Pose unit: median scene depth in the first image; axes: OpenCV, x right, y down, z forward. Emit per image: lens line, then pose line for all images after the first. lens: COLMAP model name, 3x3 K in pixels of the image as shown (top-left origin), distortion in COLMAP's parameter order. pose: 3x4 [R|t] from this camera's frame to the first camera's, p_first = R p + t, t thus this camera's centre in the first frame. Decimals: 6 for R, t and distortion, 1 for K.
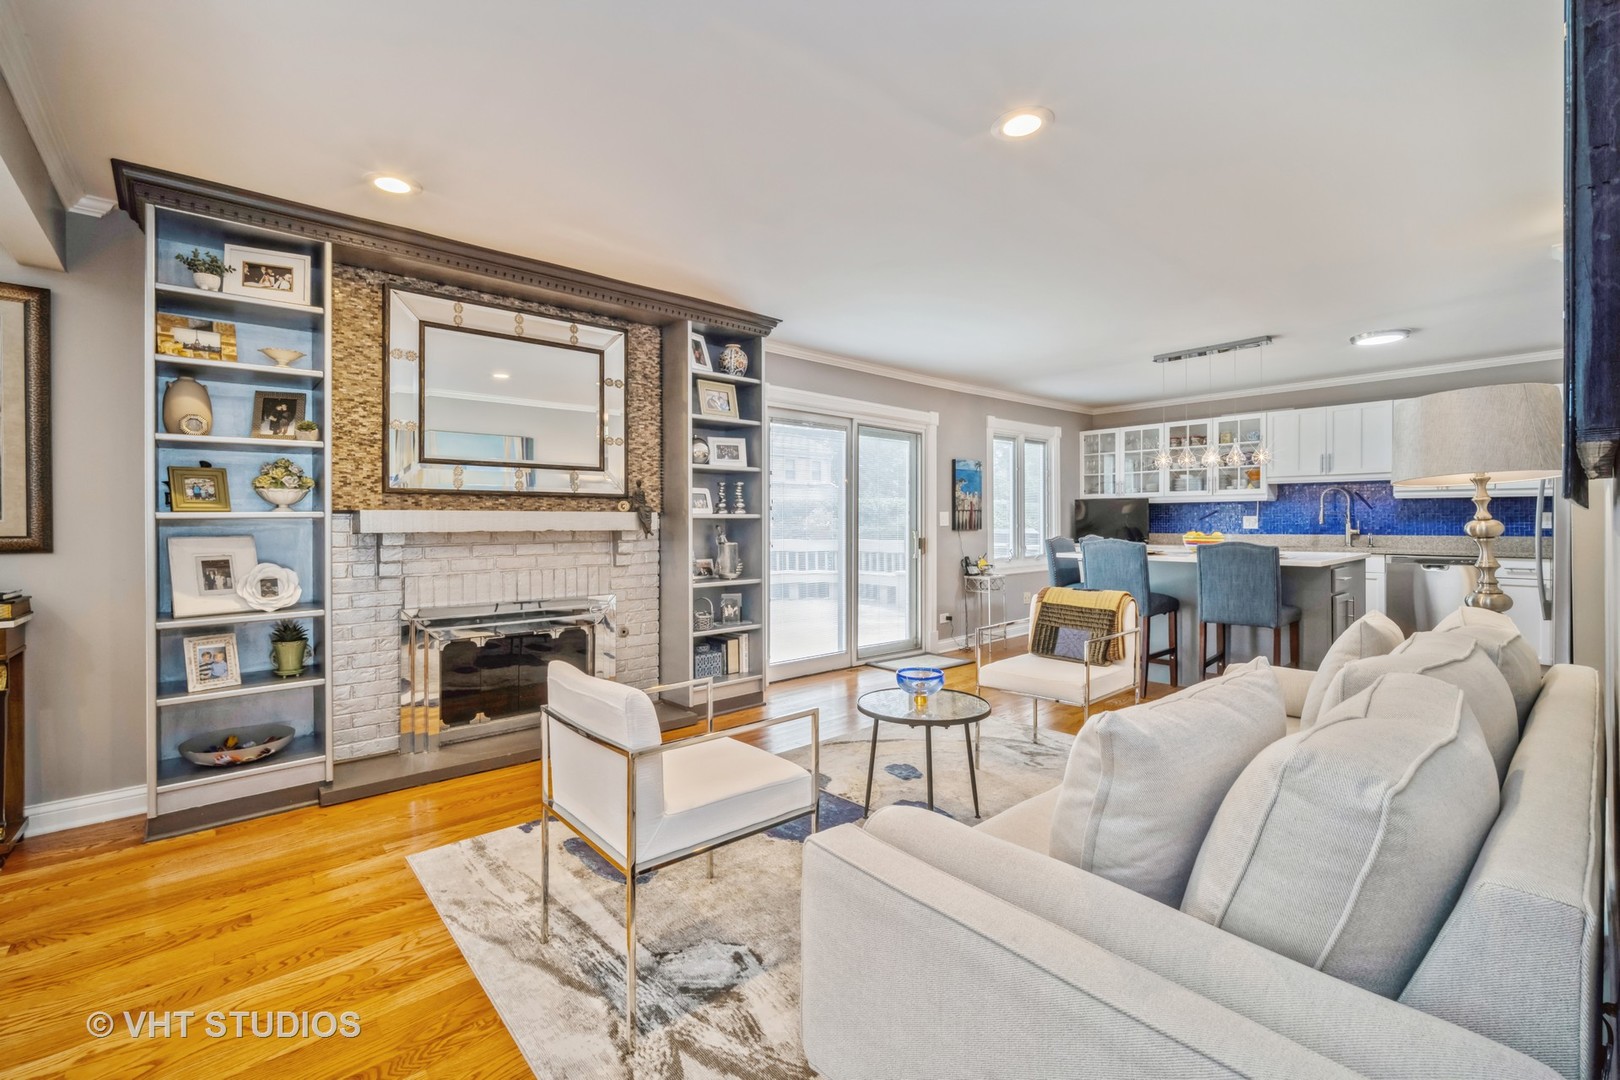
lens RADIAL K [[703.3, 0, 804.9], [0, 703.3, 524.1], [0, 0, 1]] dist [-0.003859, -0.000715]
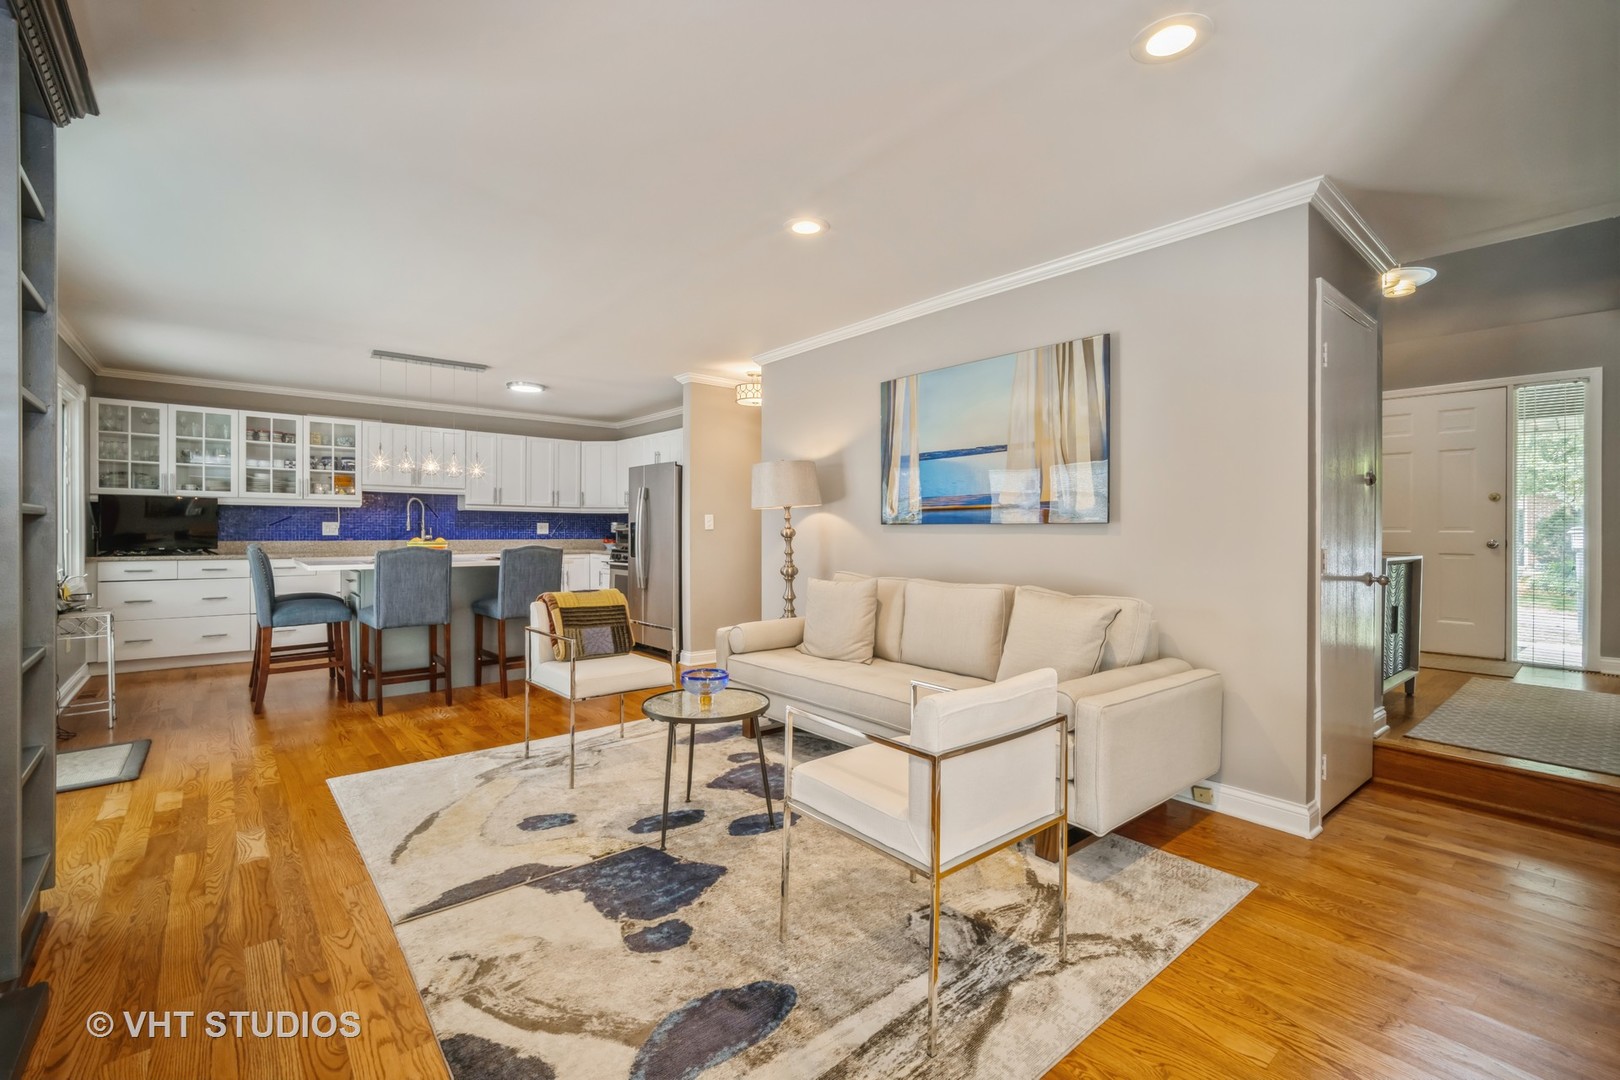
lens RADIAL K [[703.3, 0, 806.2], [0, 703.3, 534.5], [0, 0, 1]] dist [-0.003859, -0.000715]
pose [[0.017814, -0.003858, 0.999834, -0.531208], [-0.000154, 0.999993, 0.003862, 0.002748], [-0.999841, -0.000223, 0.017813, 0.515148]]
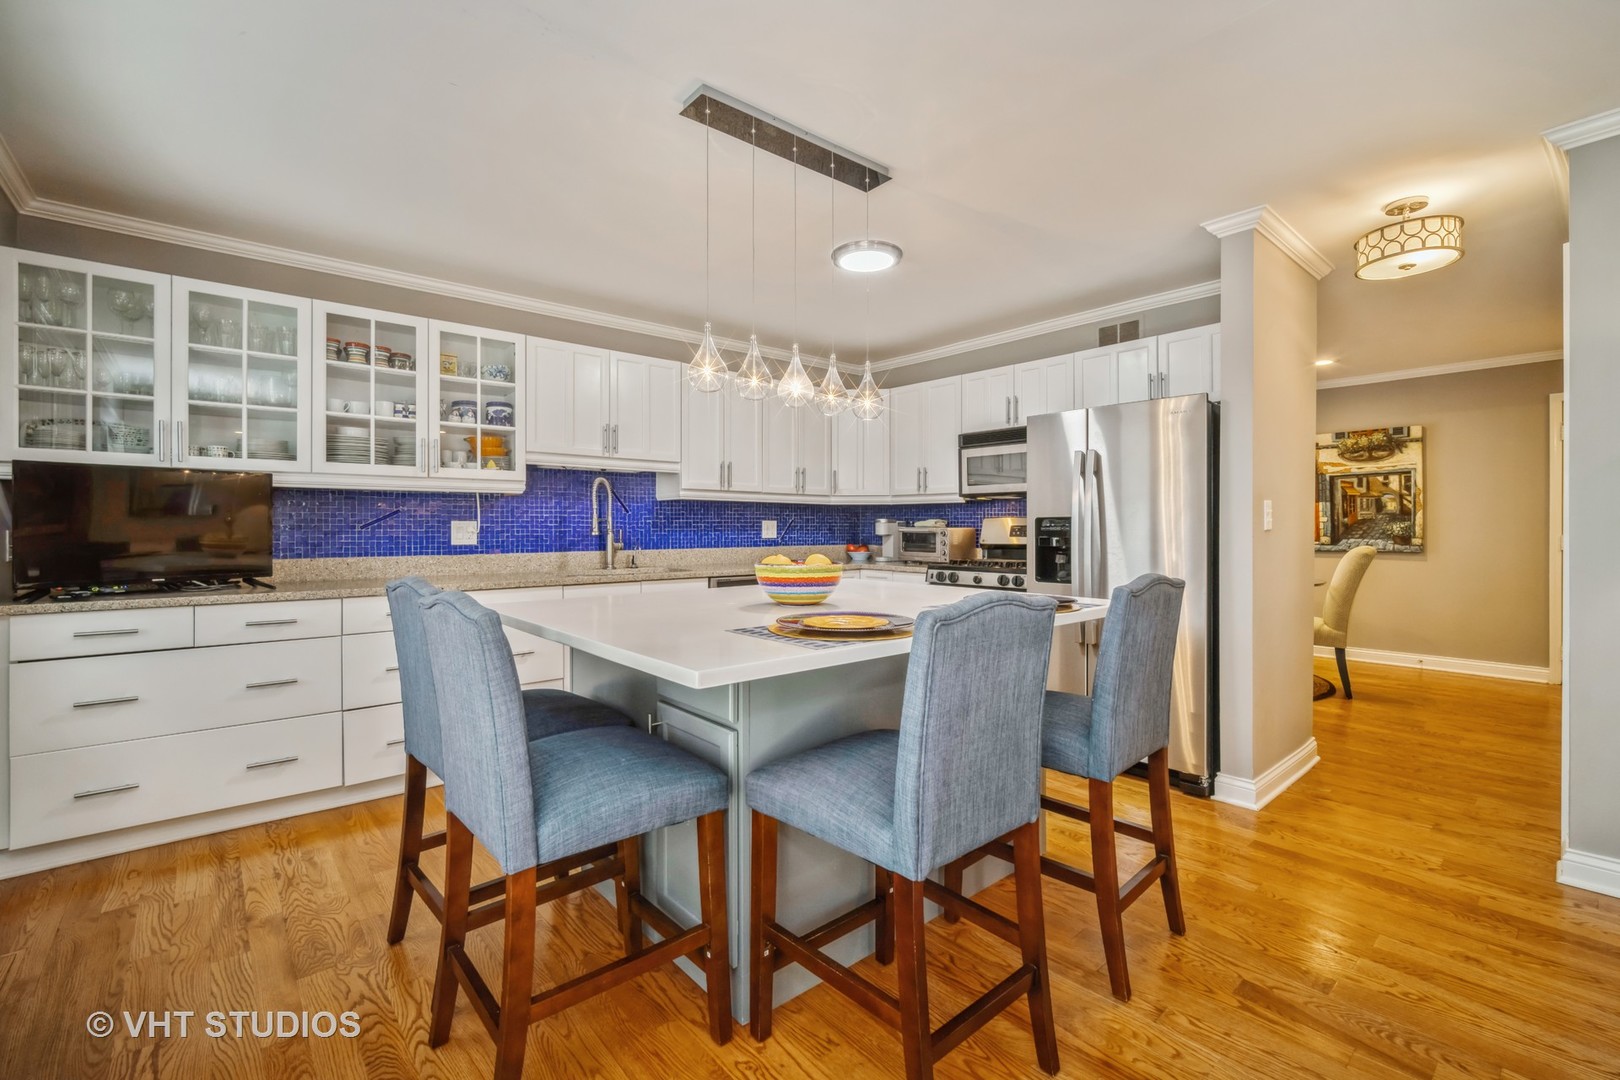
lens RADIAL K [[703.3, 0, 807.6], [0, 703.3, 529.5], [0, 0, 1]] dist [-0.003859, -0.000715]
pose [[0.008077, 0.000413, 0.999967, 0.155423], [0.007589, 0.999971, -0.000474, -0.004591], [-0.999939, 0.007593, 0.008073, 1.177646]]
